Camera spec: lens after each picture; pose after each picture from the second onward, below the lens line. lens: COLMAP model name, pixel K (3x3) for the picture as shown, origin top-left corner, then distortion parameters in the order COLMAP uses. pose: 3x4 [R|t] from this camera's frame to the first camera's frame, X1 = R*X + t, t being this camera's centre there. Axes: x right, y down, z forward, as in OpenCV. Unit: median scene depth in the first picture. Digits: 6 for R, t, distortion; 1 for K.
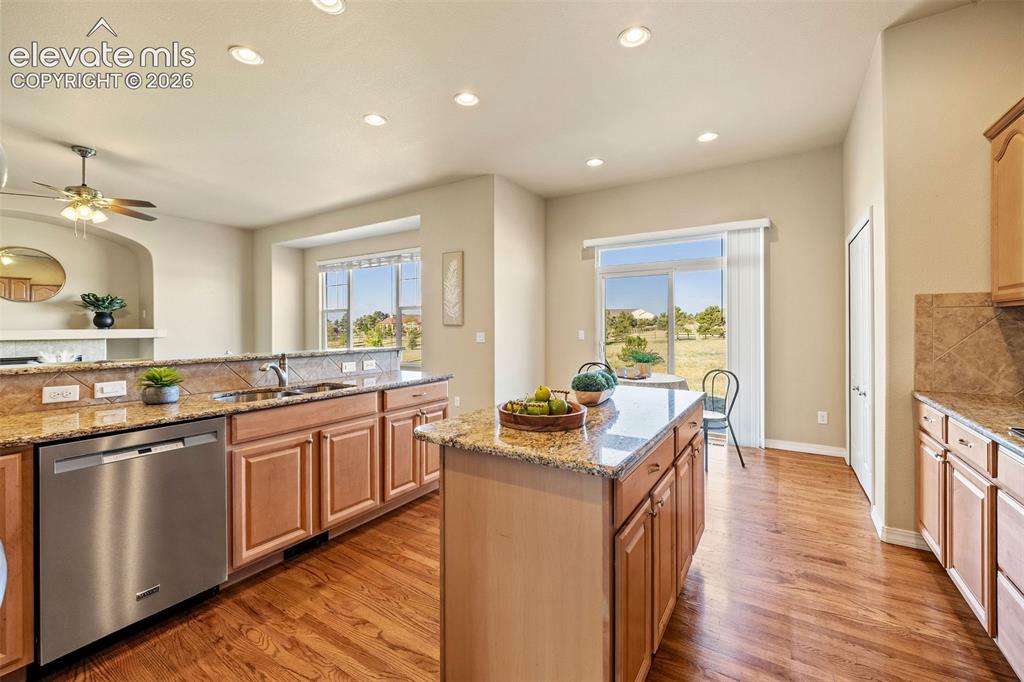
lens RADIAL K [[426.3, 0, 510.5], [0, 426.3, 326.8], [0, 0, 1]] dist [0.001214, 0.000002]
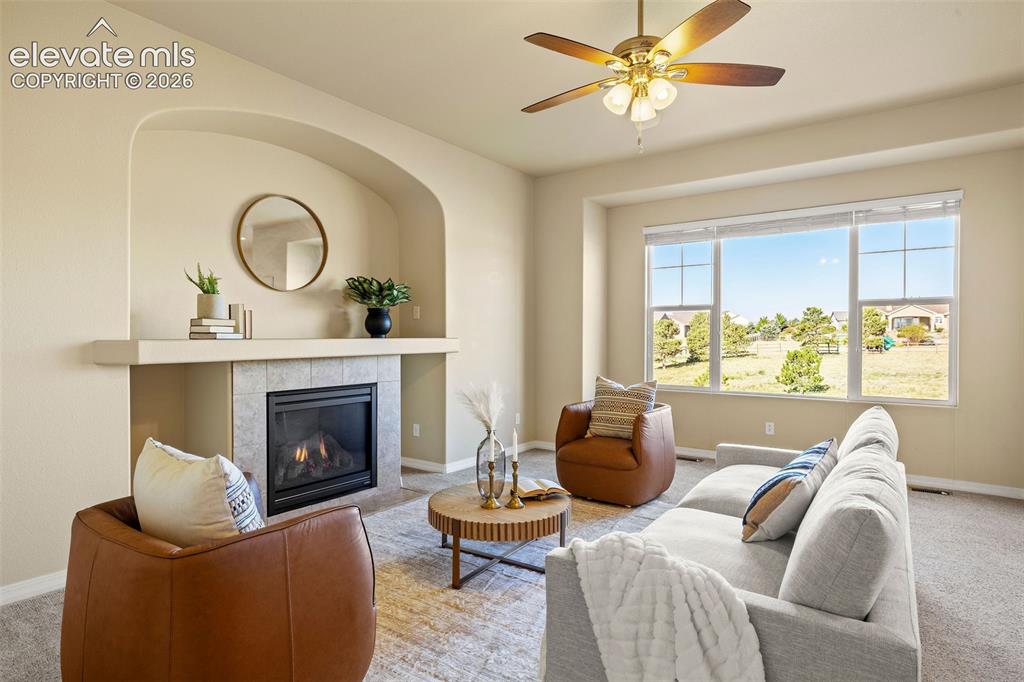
lens RADIAL K [[555.0, 0, 509.5], [0, 555.0, 335.9], [0, 0, 1]] dist [-0.000651, -0.000935]
pose [[0.998673, 0.003680, -0.051369, -0.996291], [-0.003642, 0.999993, 0.000826, 0.002504], [0.051372, -0.000638, 0.998679, 0.333246]]
